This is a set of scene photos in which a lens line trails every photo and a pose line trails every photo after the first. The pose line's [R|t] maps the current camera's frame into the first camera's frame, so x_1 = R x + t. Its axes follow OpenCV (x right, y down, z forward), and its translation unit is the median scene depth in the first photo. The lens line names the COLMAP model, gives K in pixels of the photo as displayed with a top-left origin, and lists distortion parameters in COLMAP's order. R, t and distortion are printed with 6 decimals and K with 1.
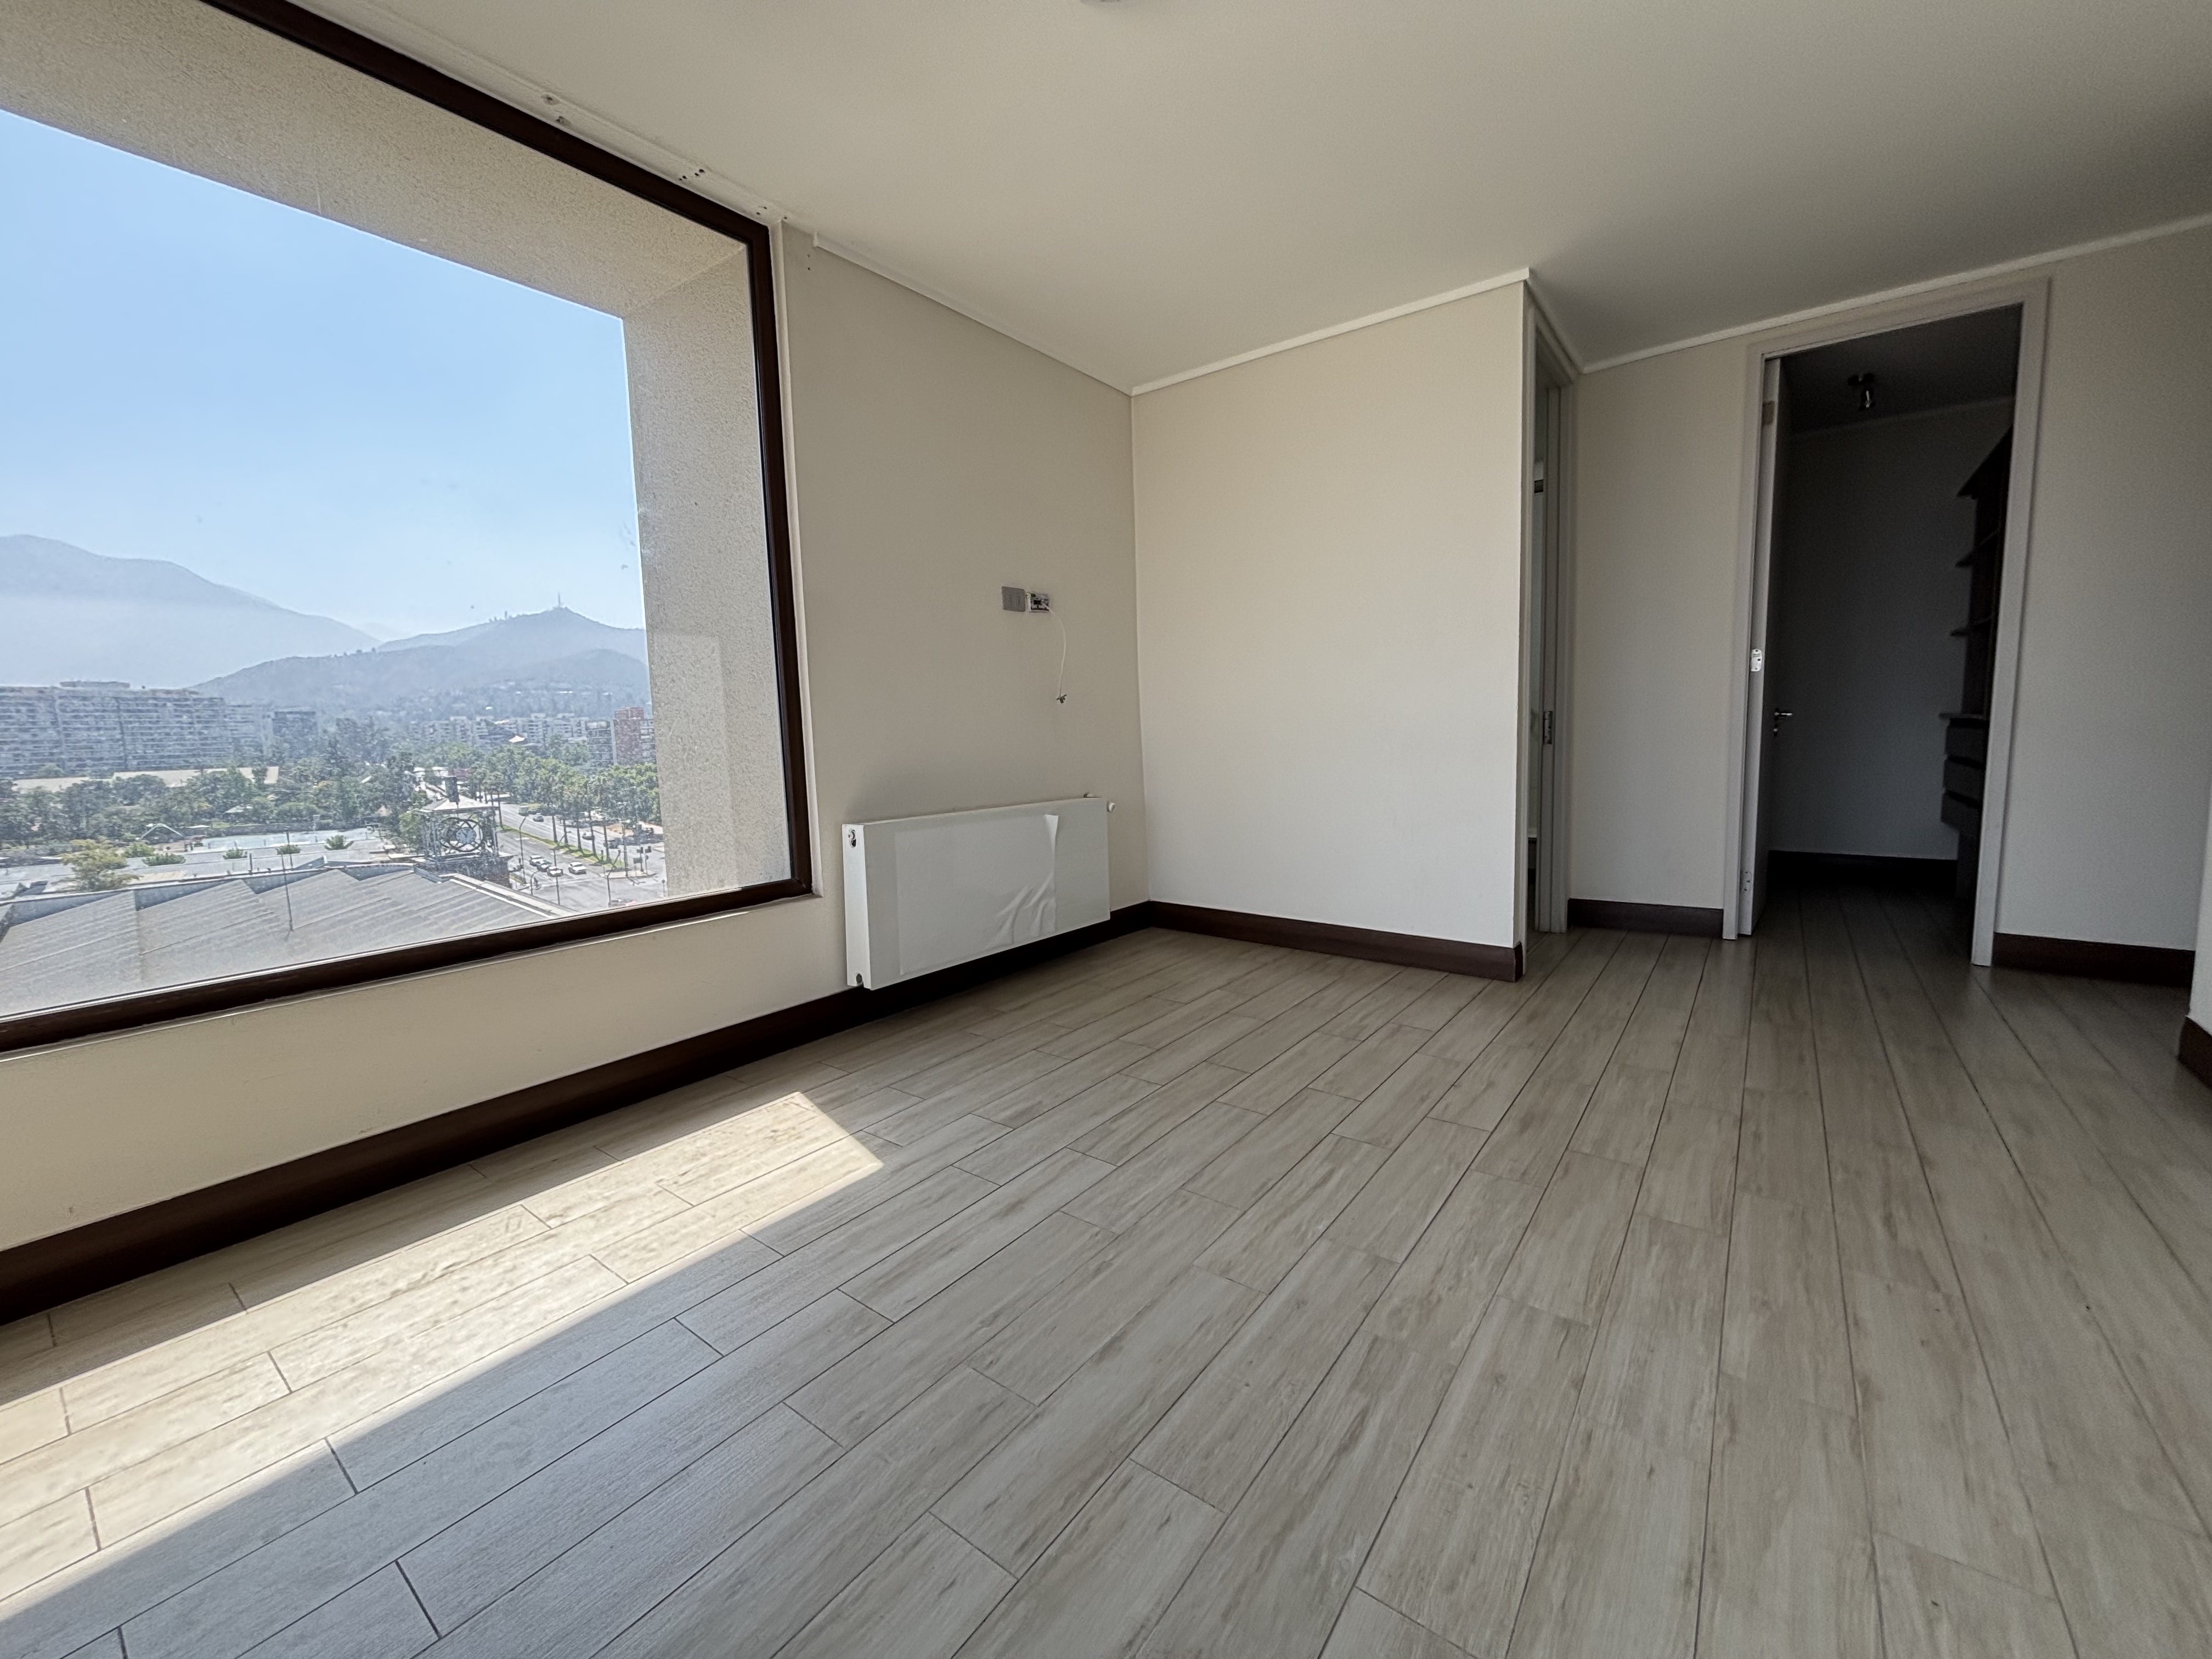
lens RADIAL K [[873.5, 0, 1106.0], [0, 873.5, 829.5], [0, 0, 1]] dist [0.011671, 0.000015]
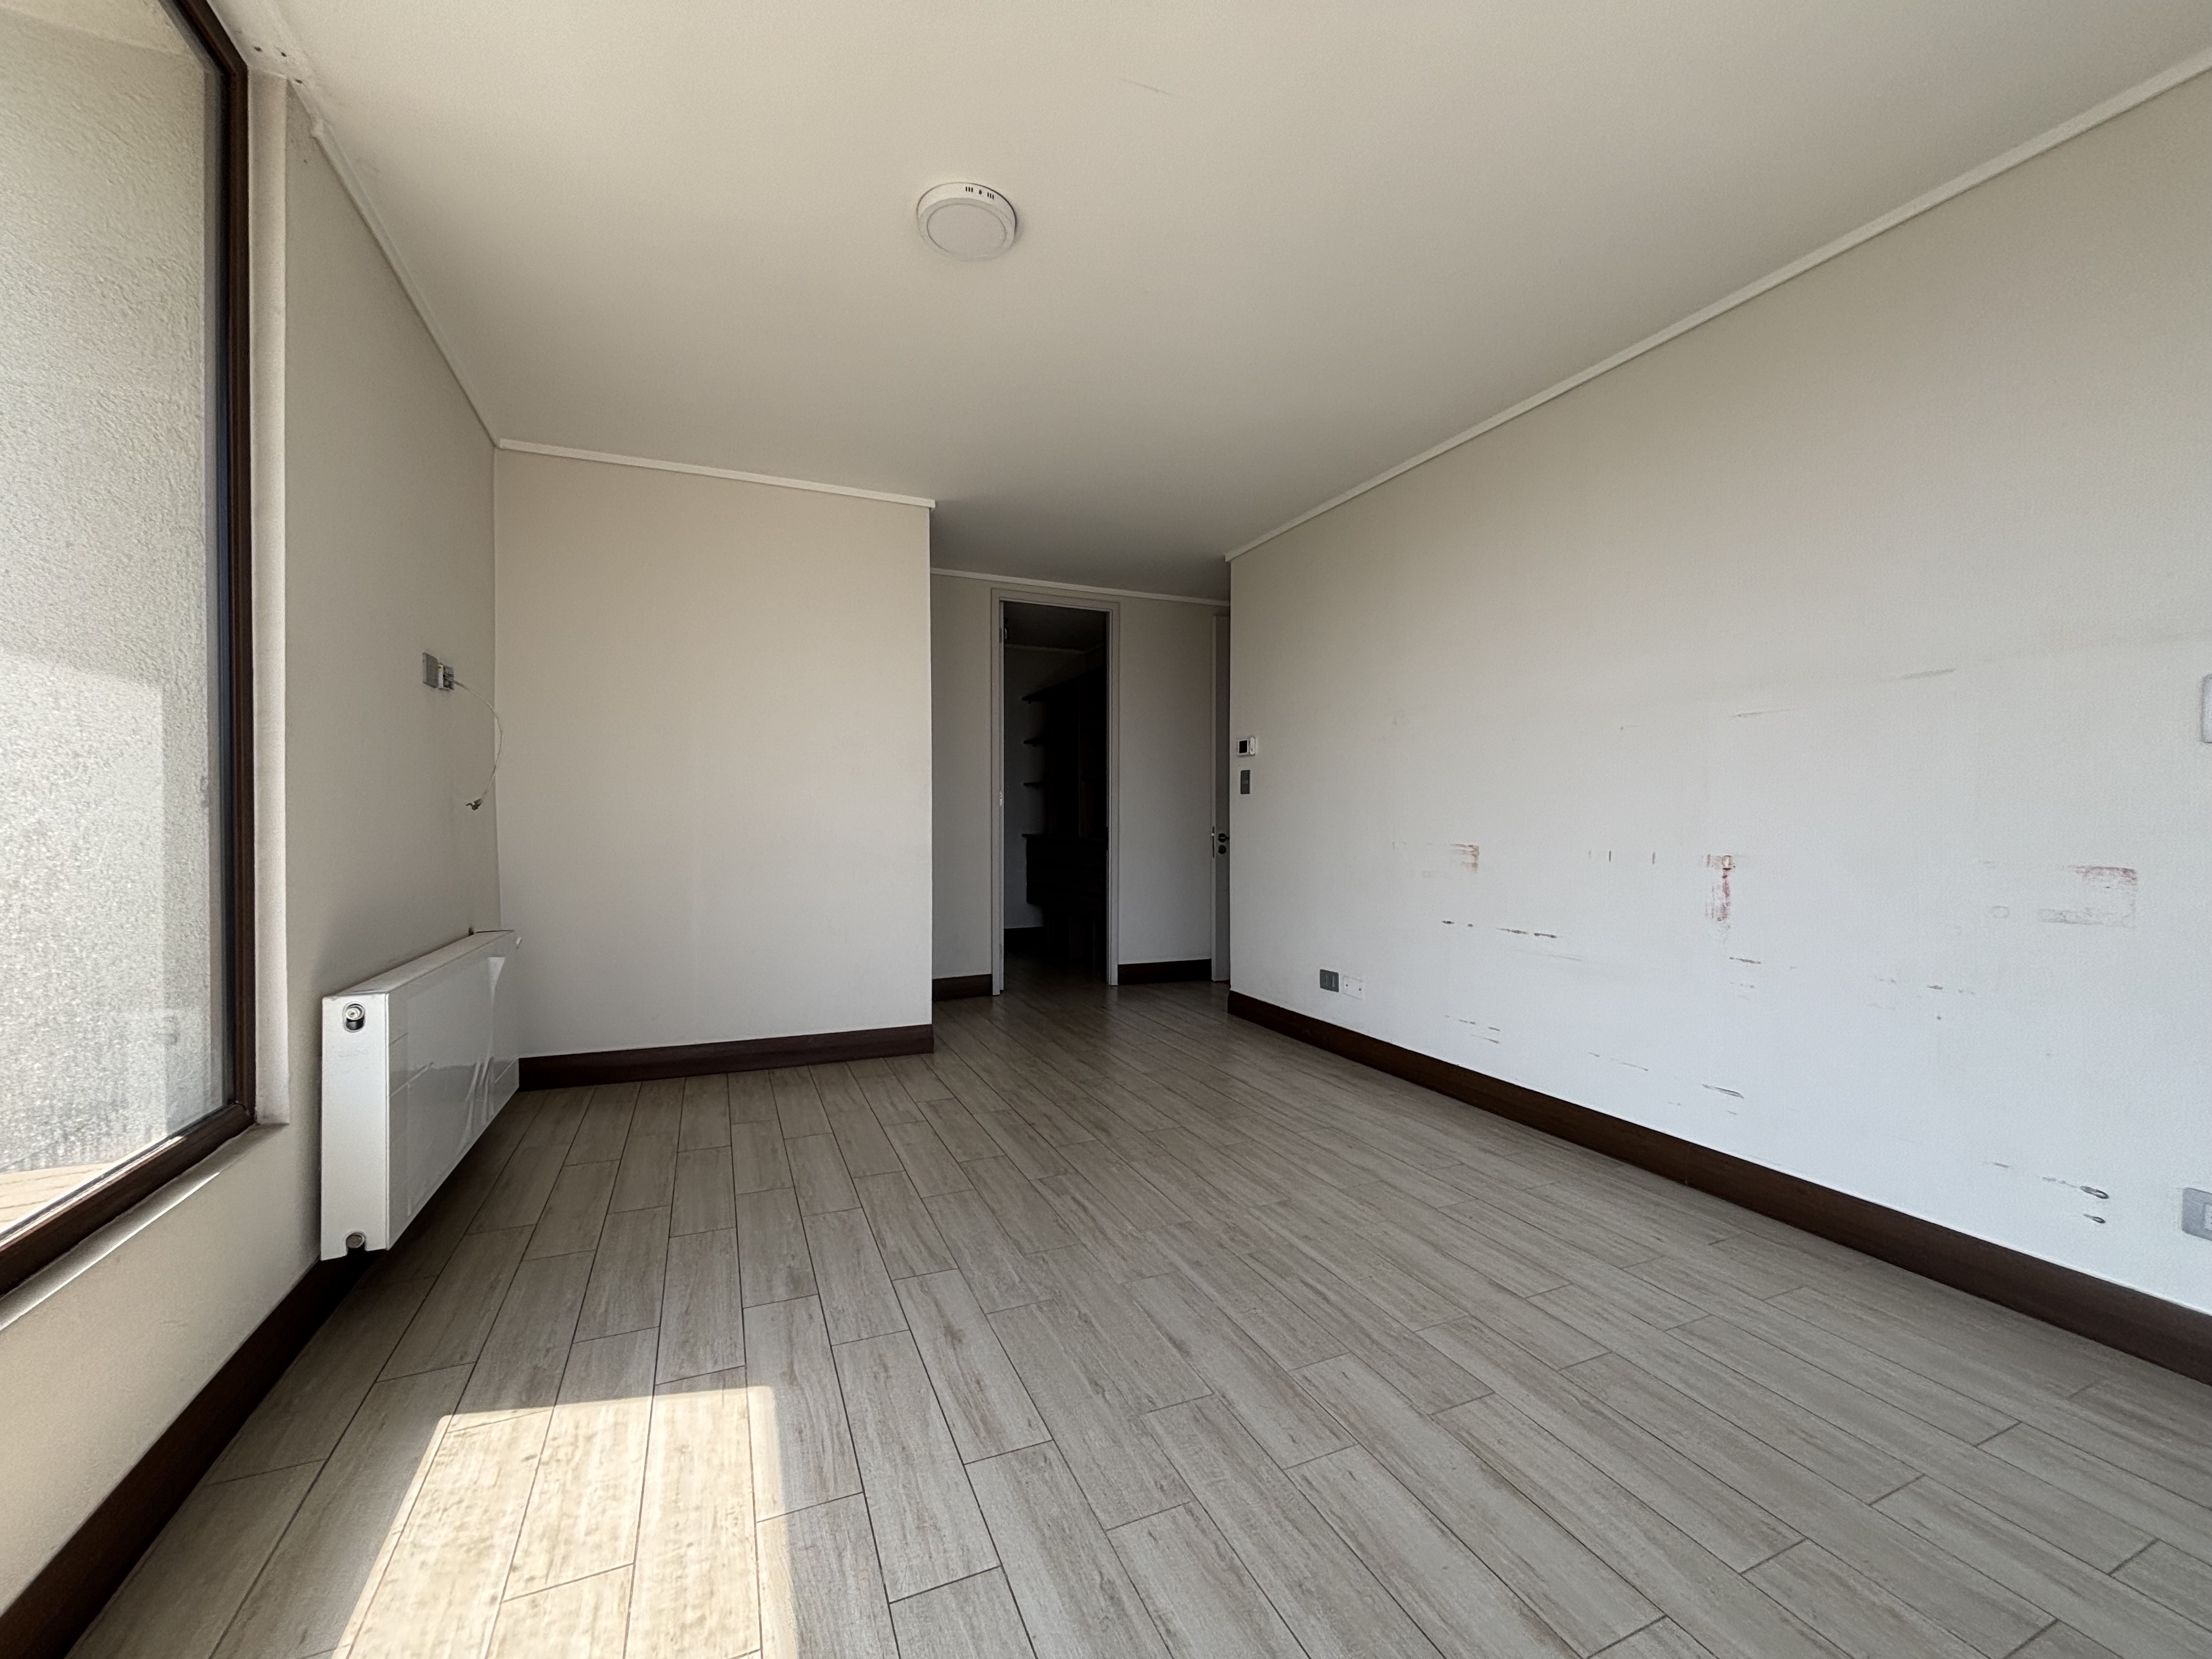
lens RADIAL K [[898.6, 0, 1080.7], [0, 898.6, 820.2], [0, 0, 1]] dist [0.002999, 0.000041]
pose [[0.510928, 0.020939, 0.859369, -0.737053], [0.092056, 0.992622, -0.078917, -0.039944], [-0.854680, 0.119431, 0.505230, 0.237624]]
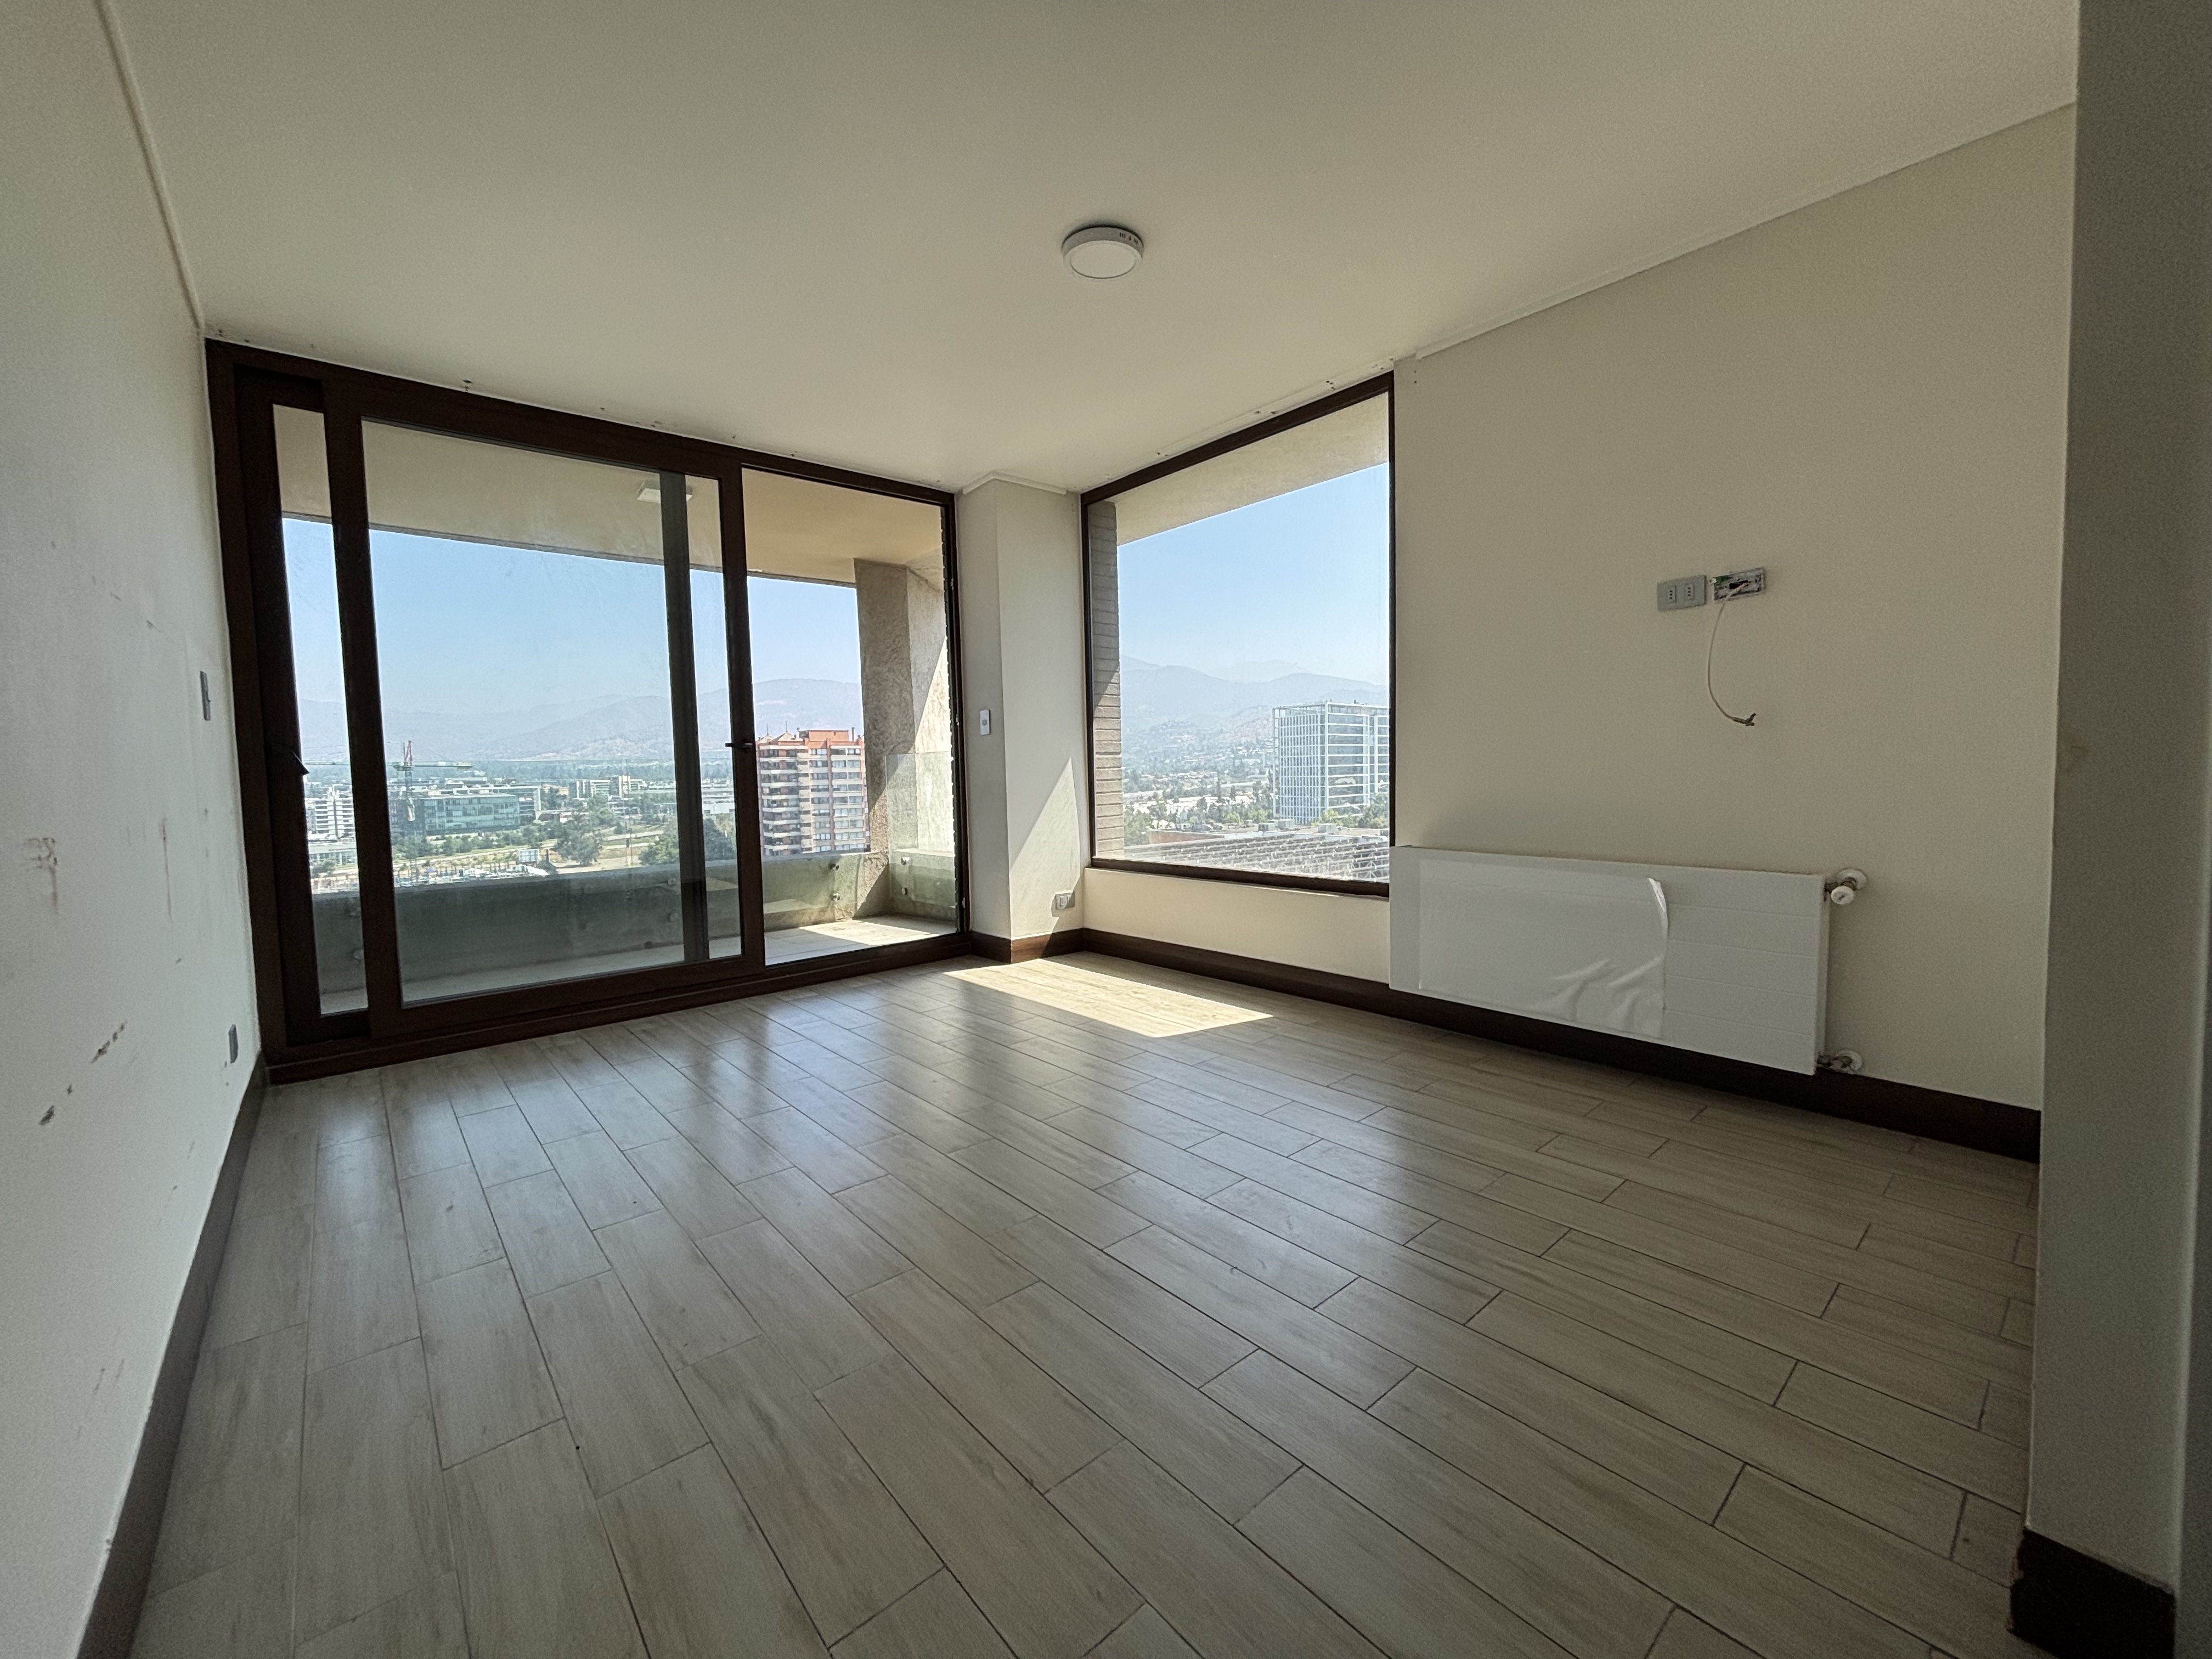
lens RADIAL K [[885.4, 0, 1106.0], [0, 885.4, 829.5], [0, 0, 1]] dist [0.007336, -0.001493]
pose [[-0.203611, 0.098710, -0.974063, 1.173839], [-0.089679, 0.988842, 0.118954, -0.163849], [0.974936, 0.111574, -0.192486, 1.051499]]
